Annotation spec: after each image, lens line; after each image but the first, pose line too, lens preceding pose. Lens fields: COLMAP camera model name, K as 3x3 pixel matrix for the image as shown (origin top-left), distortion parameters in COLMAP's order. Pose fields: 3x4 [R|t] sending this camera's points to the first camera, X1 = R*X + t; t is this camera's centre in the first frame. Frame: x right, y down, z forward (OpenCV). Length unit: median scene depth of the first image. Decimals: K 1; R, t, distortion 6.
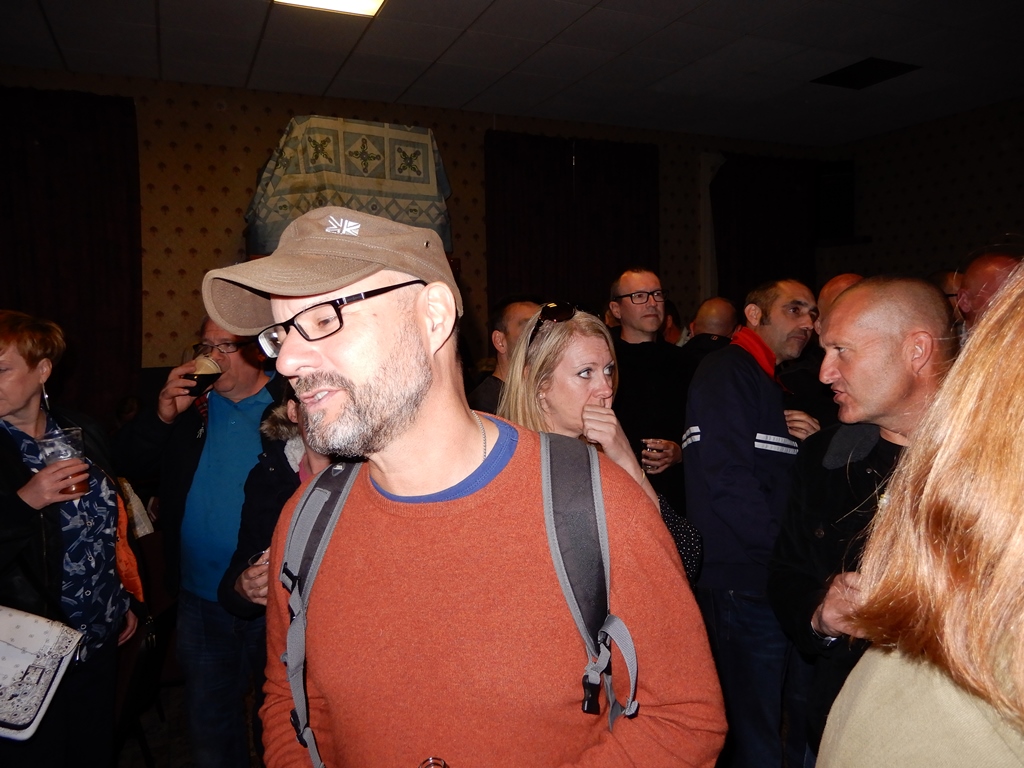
lens RADIAL K [[719.8, 0, 514.1], [0, 719.8, 384.7], [0, 0, 1]] dist [-0.010449, -0.001860]
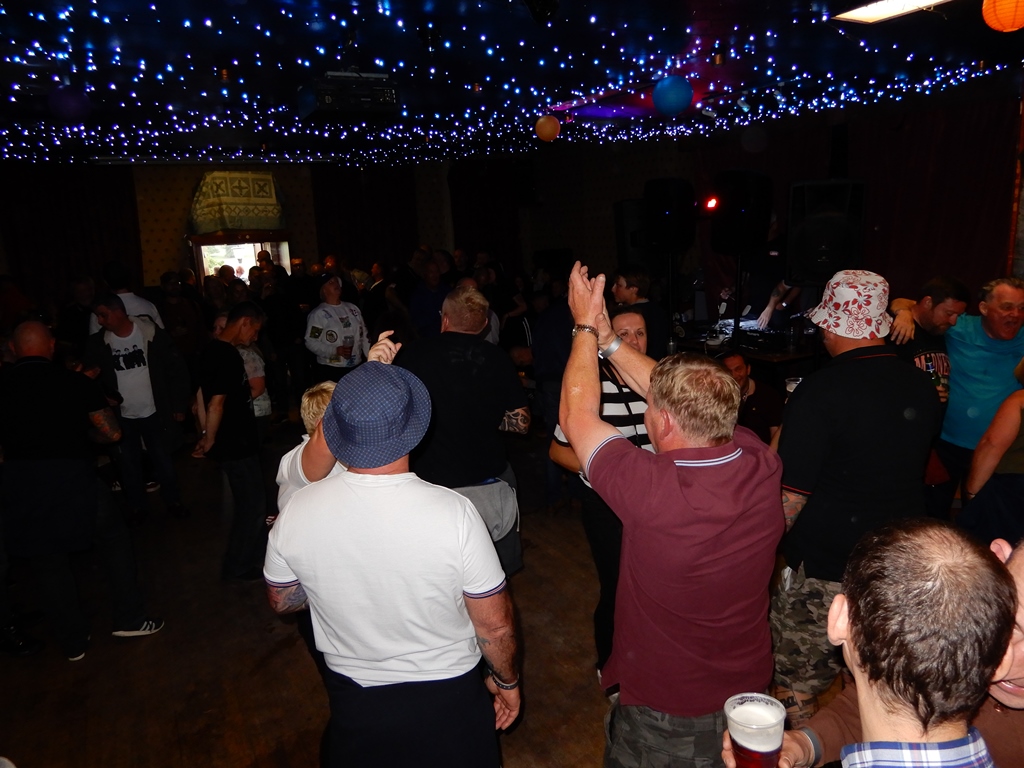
lens RADIAL K [[719.8, 0, 509.3], [0, 719.8, 383.2], [0, 0, 1]] dist [-0.010449, -0.001860]
pose [[0.999092, -0.027395, 0.032639, 0.523015], [0.023316, 0.992571, 0.119408, 0.033486], [-0.035668, -0.118538, 0.992309, -1.273894]]
